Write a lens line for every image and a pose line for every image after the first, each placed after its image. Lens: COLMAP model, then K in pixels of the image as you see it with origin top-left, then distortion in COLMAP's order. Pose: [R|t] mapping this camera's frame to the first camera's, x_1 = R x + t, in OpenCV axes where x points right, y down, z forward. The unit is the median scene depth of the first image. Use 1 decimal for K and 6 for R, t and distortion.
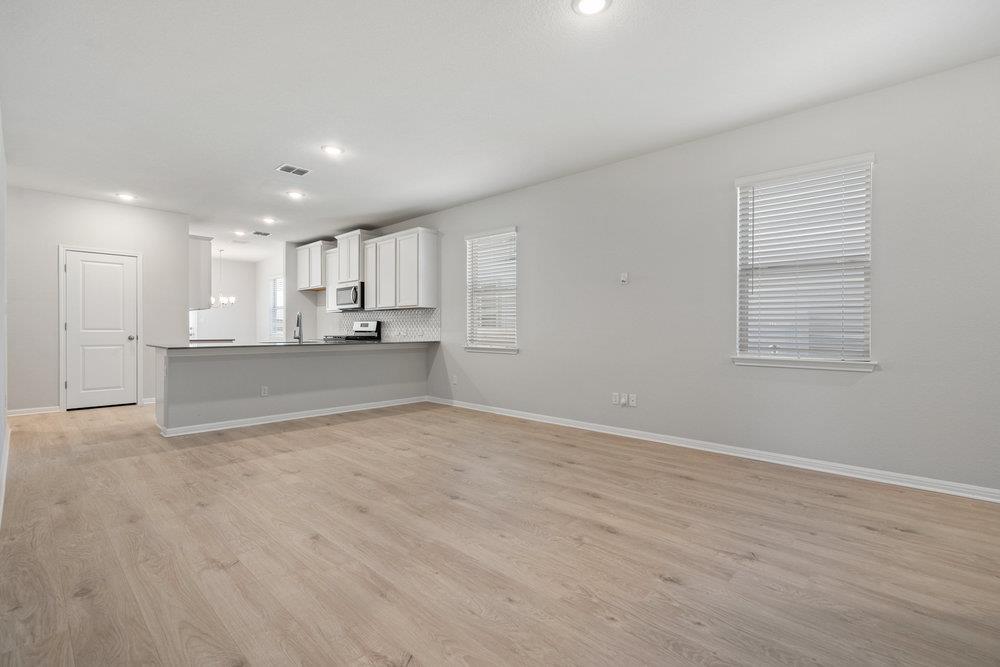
lens RADIAL K [[455.6, 0, 499.0], [0, 455.6, 333.2], [0, 0, 1]] dist [-0.005171, 0.000108]
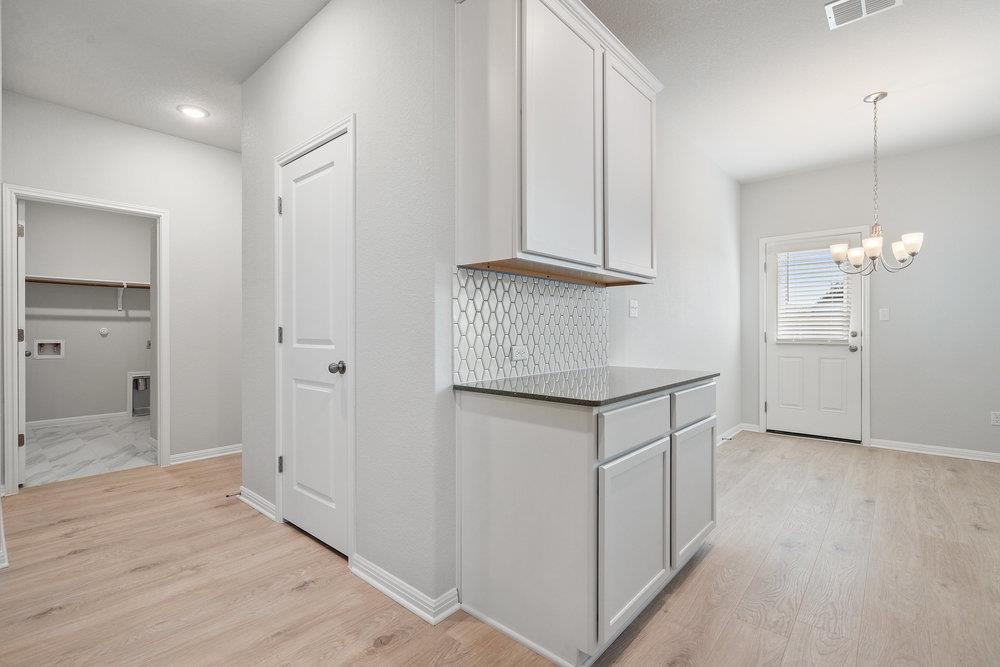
lens RADIAL K [[455.6, 0, 497.0], [0, 455.6, 332.4], [0, 0, 1]] dist [-0.005171, 0.000108]
pose [[0.032213, 0.001695, -0.999480, -0.531759], [-0.004953, 0.999987, 0.001536, -0.020596], [0.999469, 0.004901, 0.032221, 1.301558]]
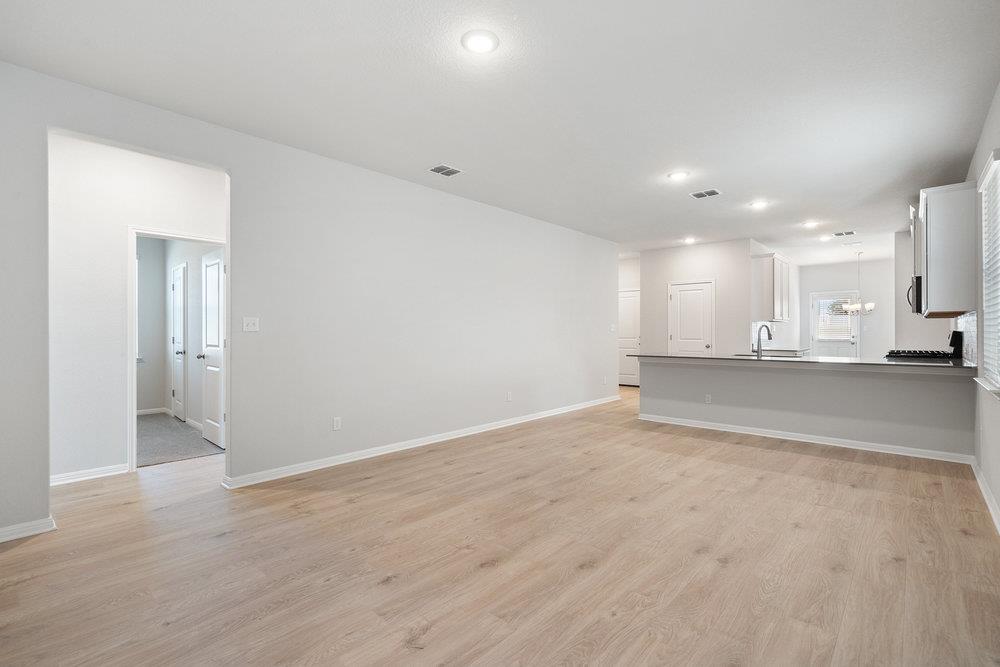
lens RADIAL K [[455.6, 0, 499.0], [0, 455.6, 334.7], [0, 0, 1]] dist [-0.005171, 0.000108]
pose [[0.018756, 0.003780, -0.999817, 0.546977], [-0.004933, 0.999981, 0.003688, -0.028057], [0.999812, 0.004863, 0.018774, 0.451606]]
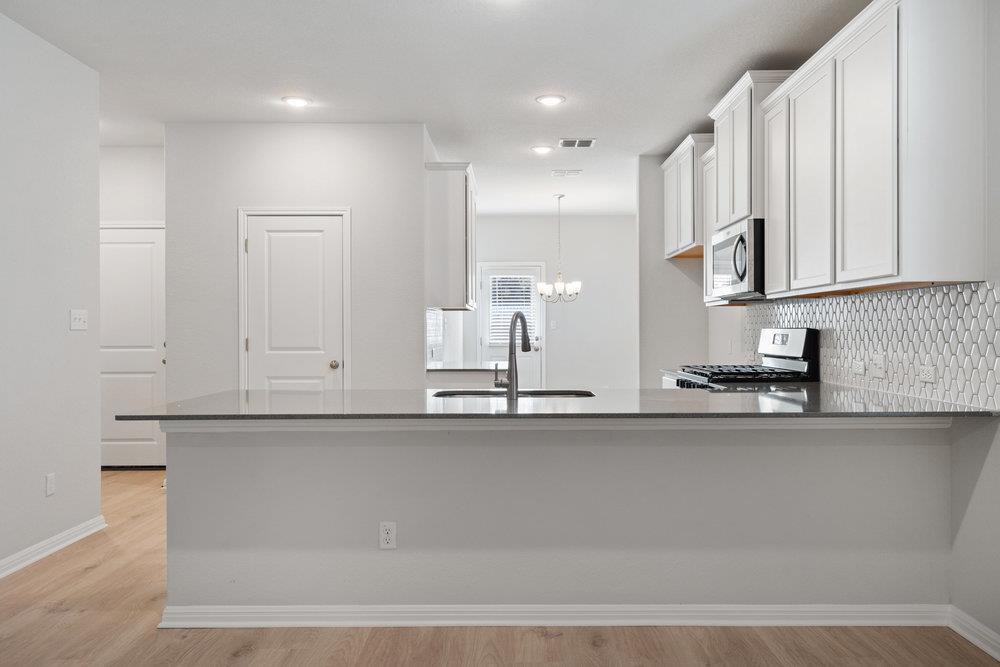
lens RADIAL K [[735.6, 0, 507.1], [0, 735.6, 333.0], [0, 0, 1]] dist [0.014063, 0.004030]
pose [[0.685333, 0.000247, -0.728229, -0.022805], [-0.001822, 0.999997, -0.001375, -0.031328], [0.728227, 0.002269, 0.685332, 0.636375]]
